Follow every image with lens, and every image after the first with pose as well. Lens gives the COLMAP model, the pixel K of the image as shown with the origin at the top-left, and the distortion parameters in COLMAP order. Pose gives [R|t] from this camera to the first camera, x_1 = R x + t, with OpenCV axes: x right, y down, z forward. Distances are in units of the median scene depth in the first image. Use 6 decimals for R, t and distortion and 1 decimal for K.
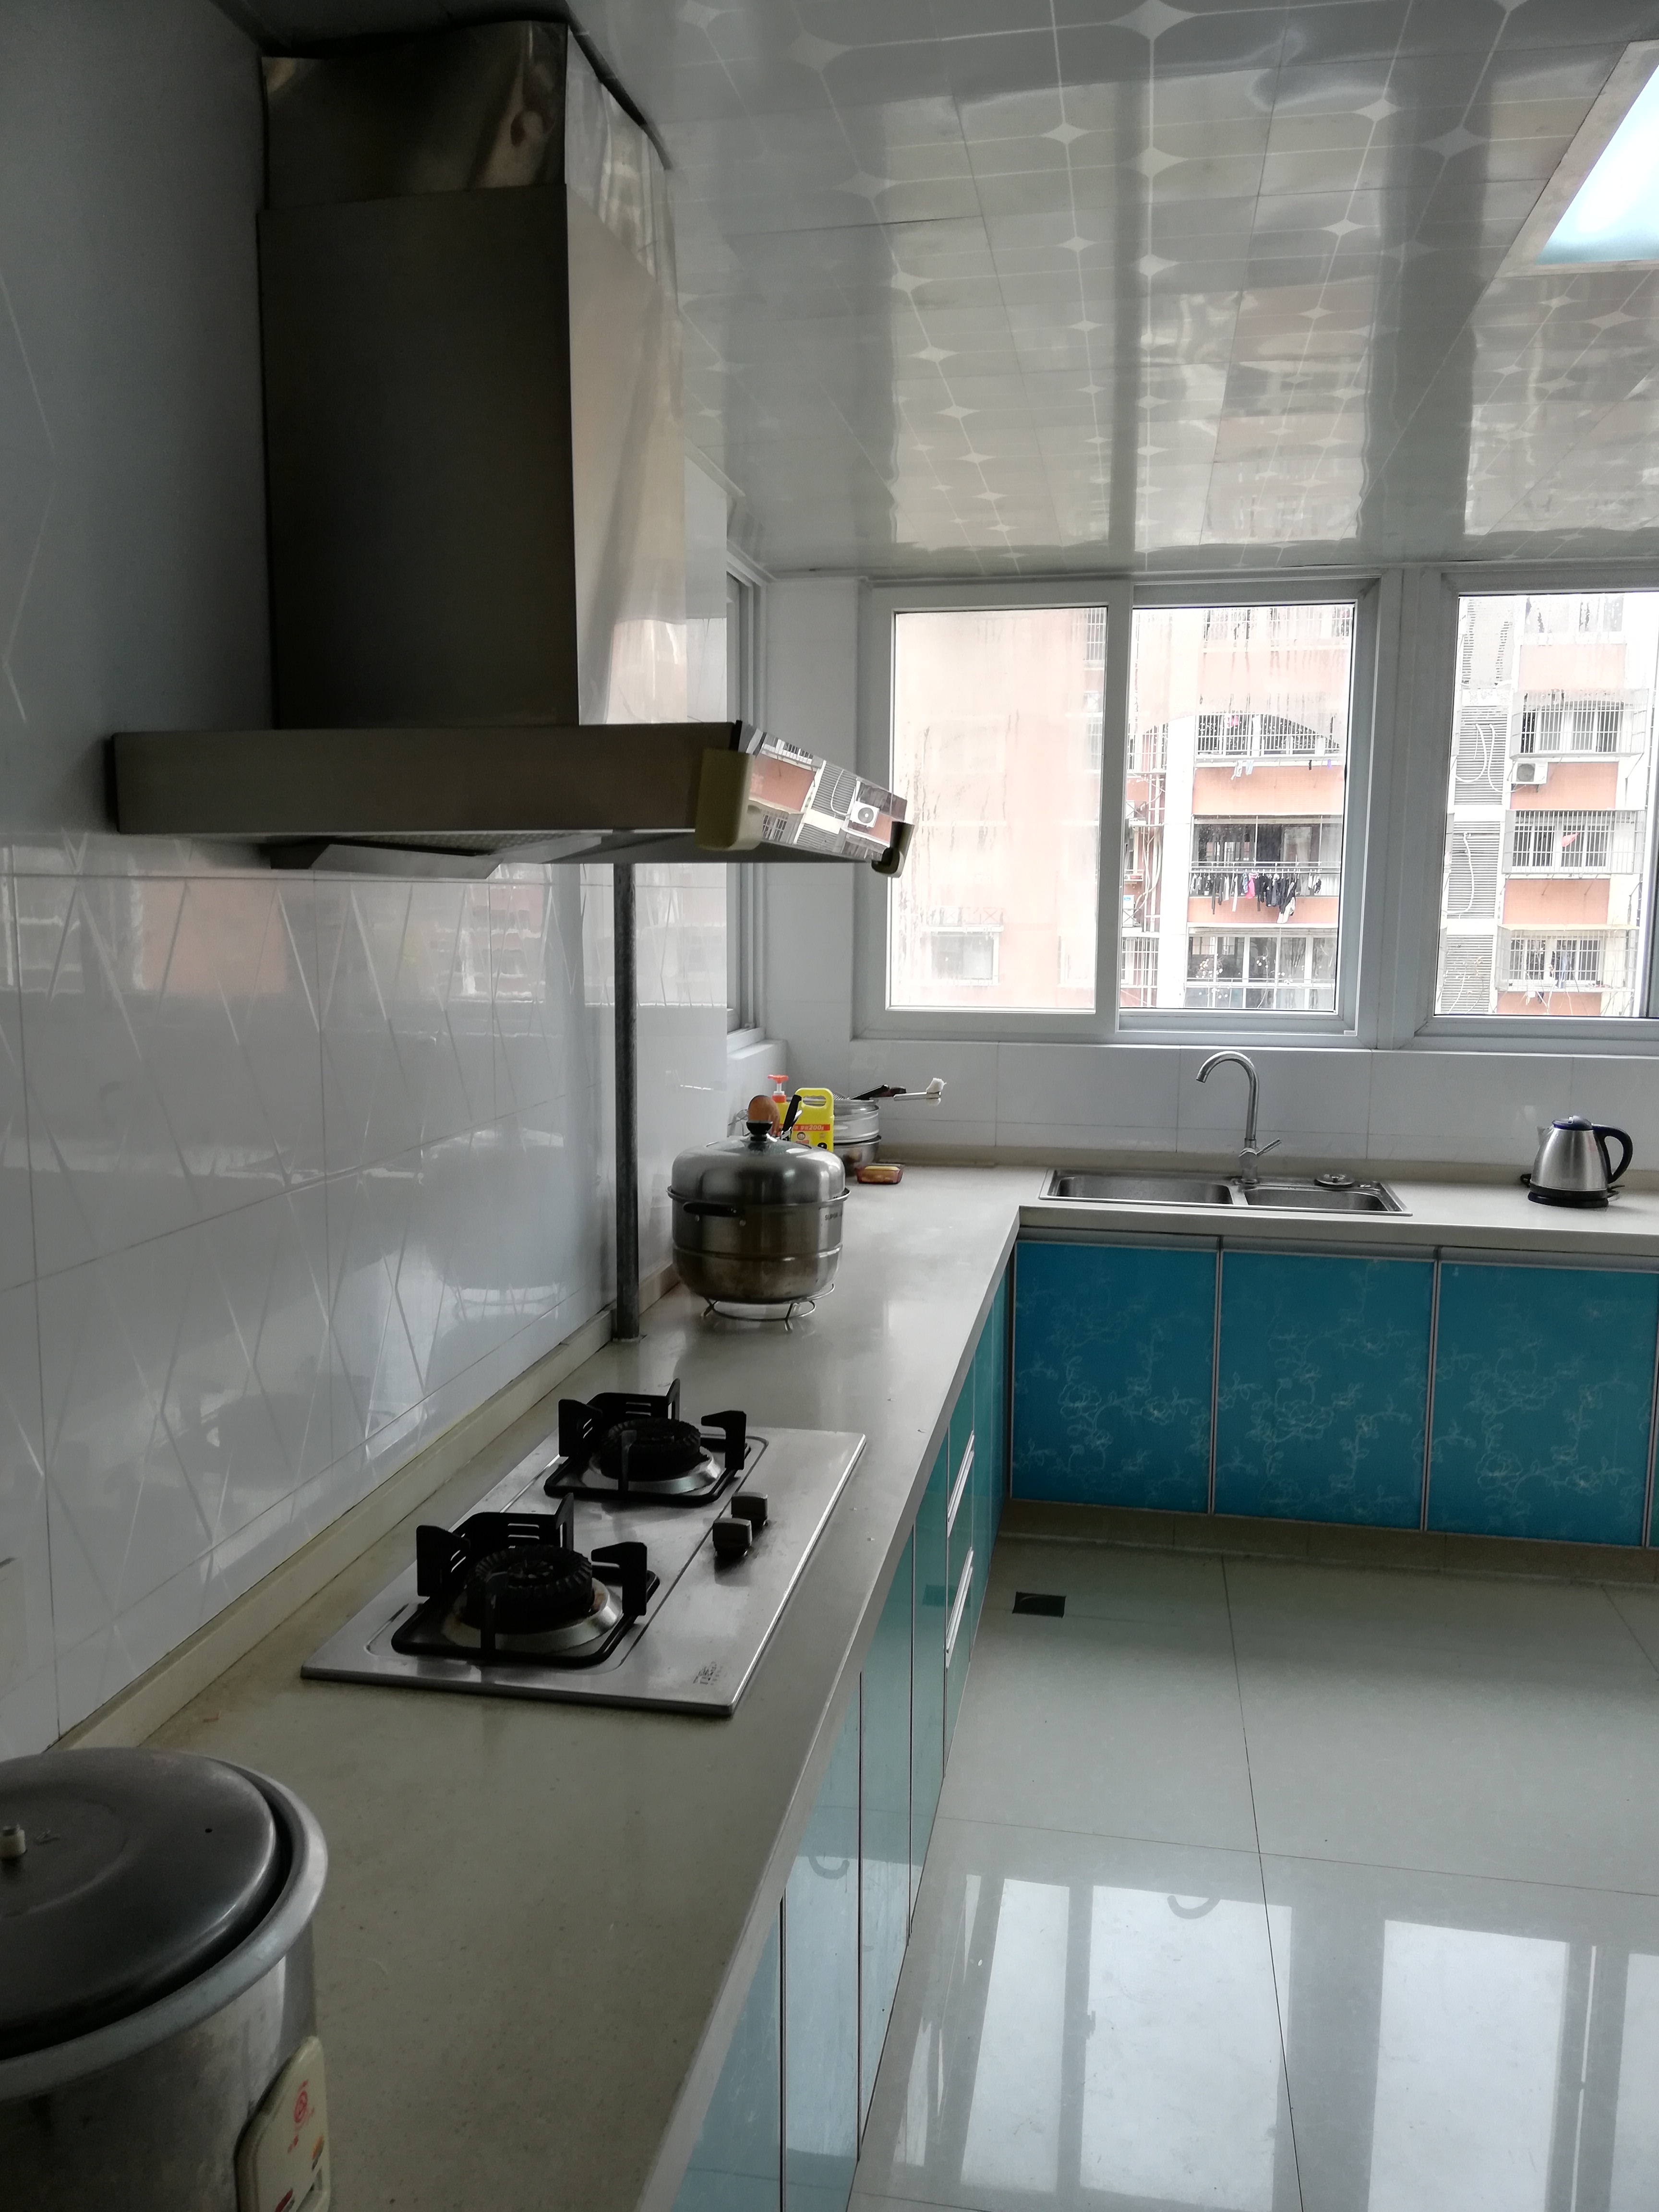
lens RADIAL K [[1632.2, 0, 823.6], [0, 1632.2, 1094.9], [0, 0, 1]] dist [0.107299, -0.159960]
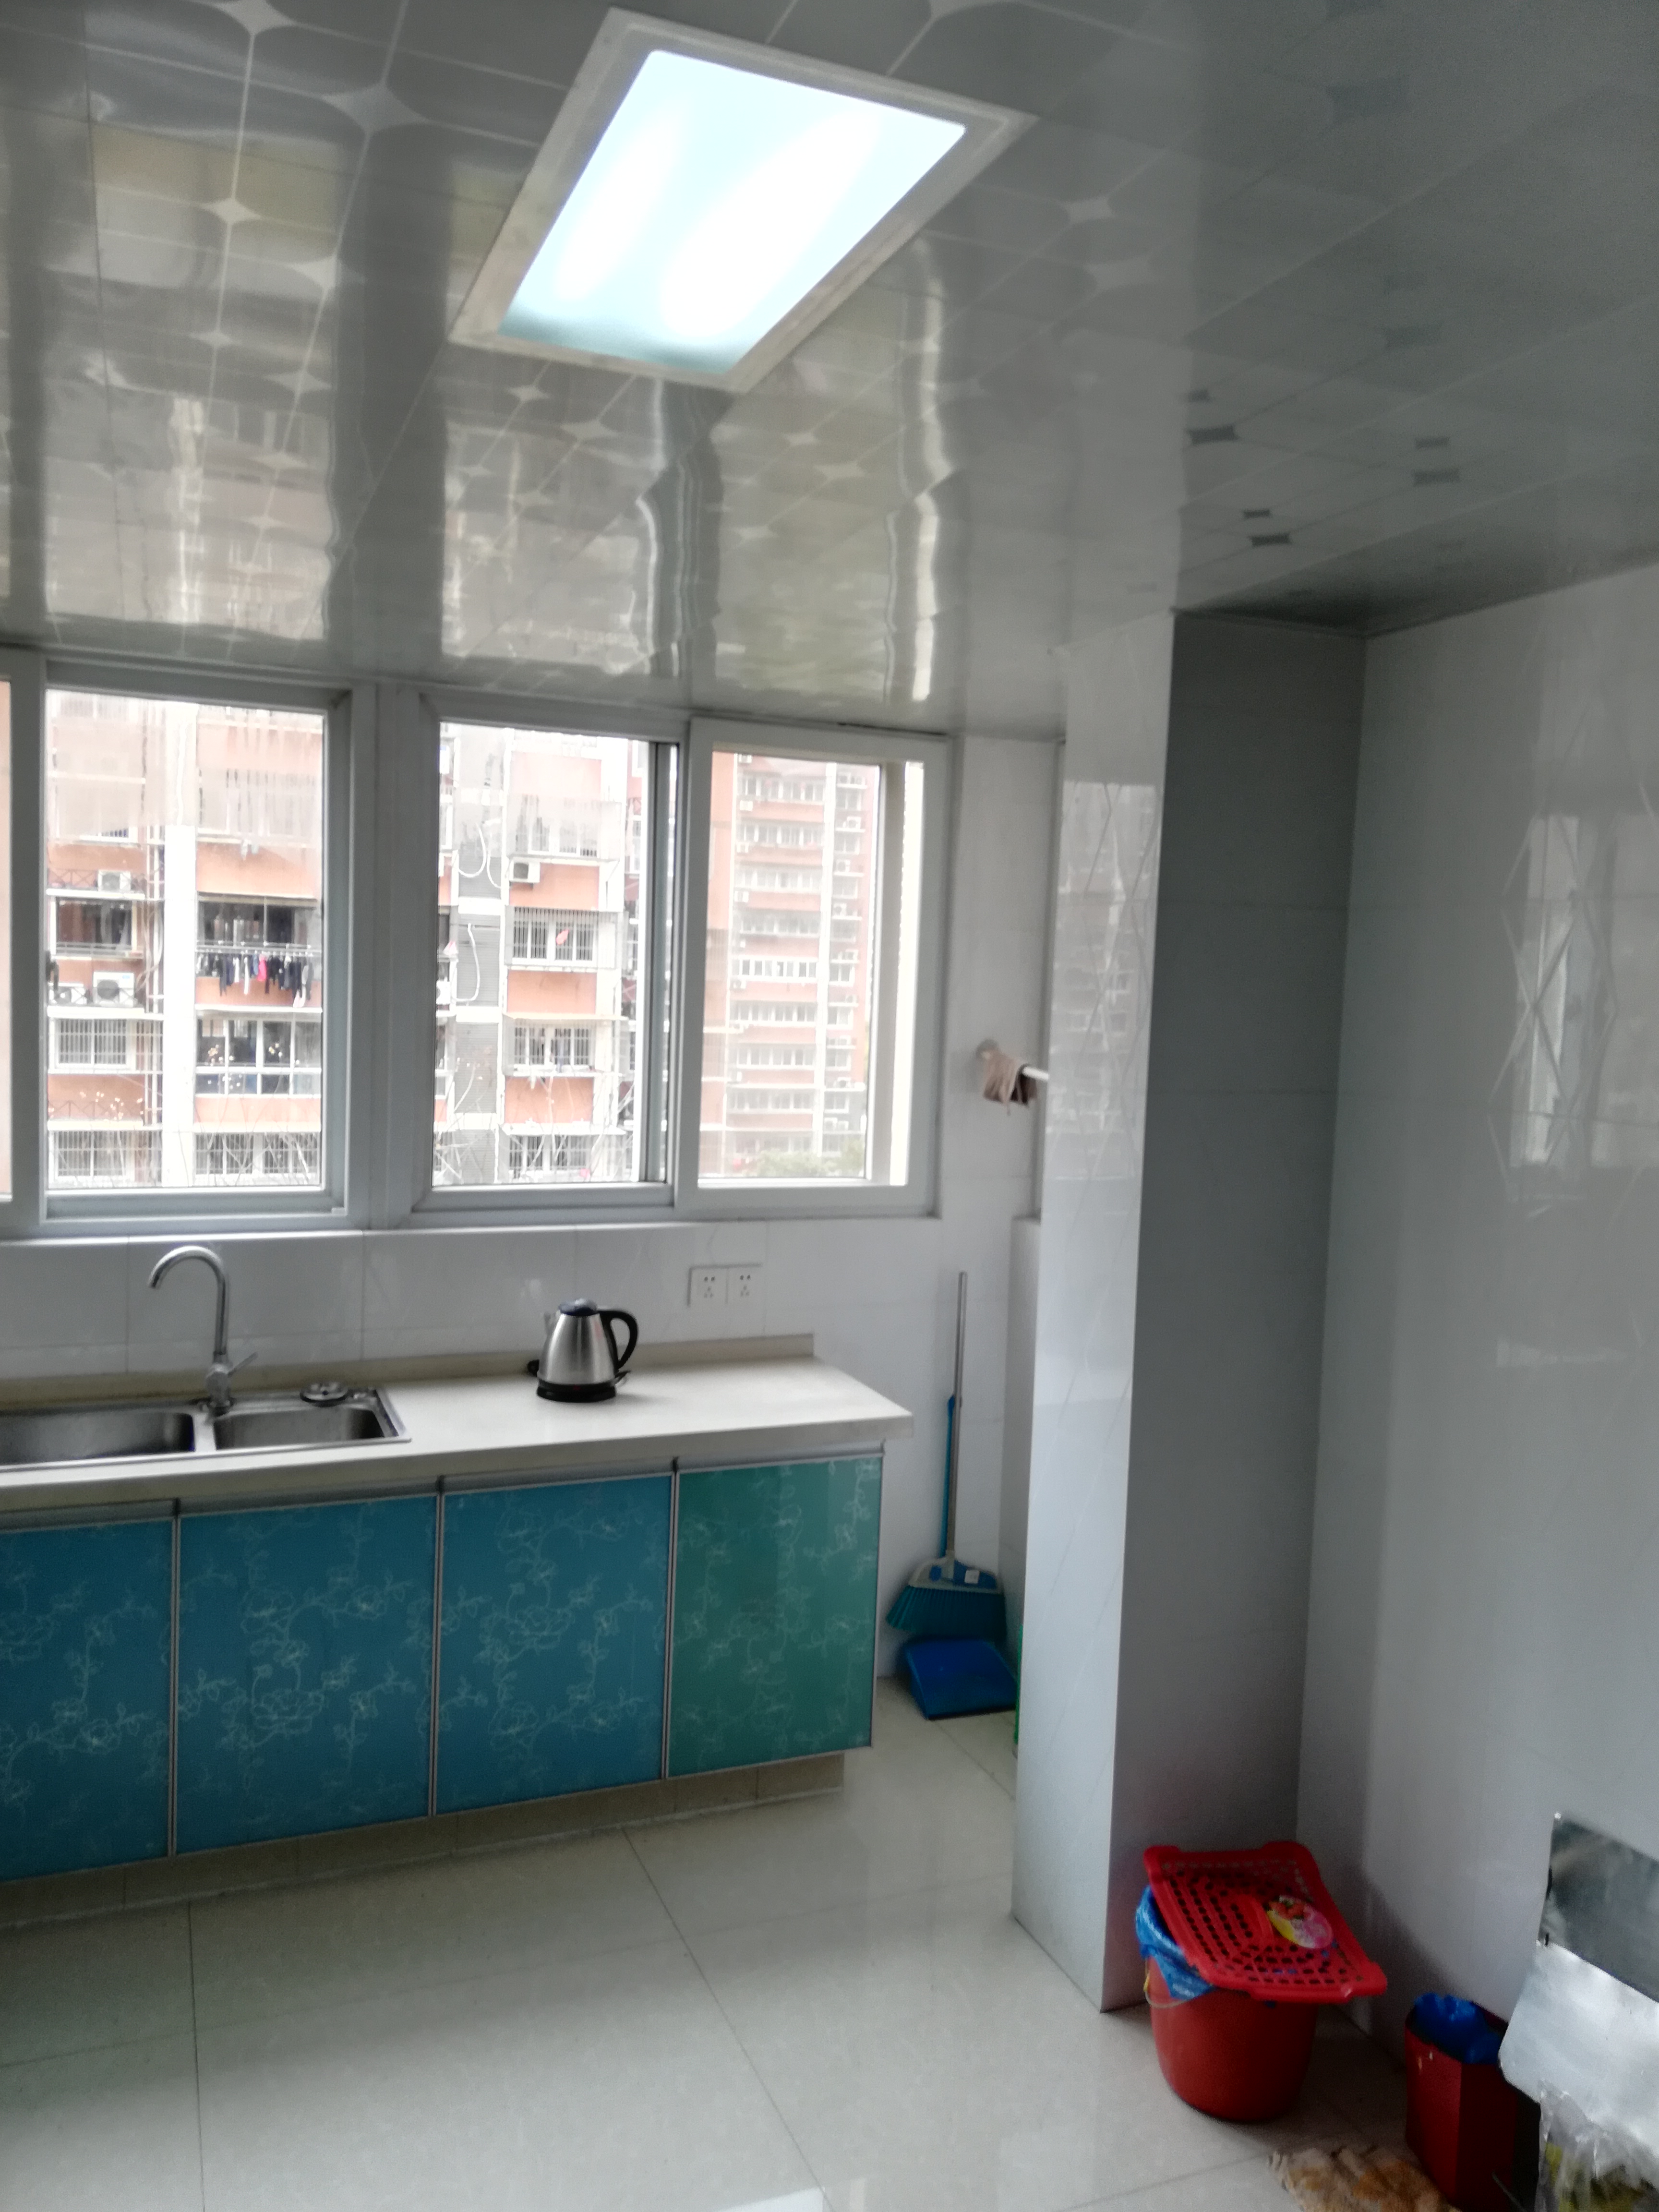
lens RADIAL K [[1645.5, 0, 774.5], [0, 1645.5, 1092.6], [0, 0, 1]] dist [0.099836, -0.178045]
pose [[0.853659, -0.015108, 0.520613, 0.068585], [0.038996, 0.998627, -0.034963, -0.061965], [-0.519370, 0.050149, 0.853077, 0.153672]]
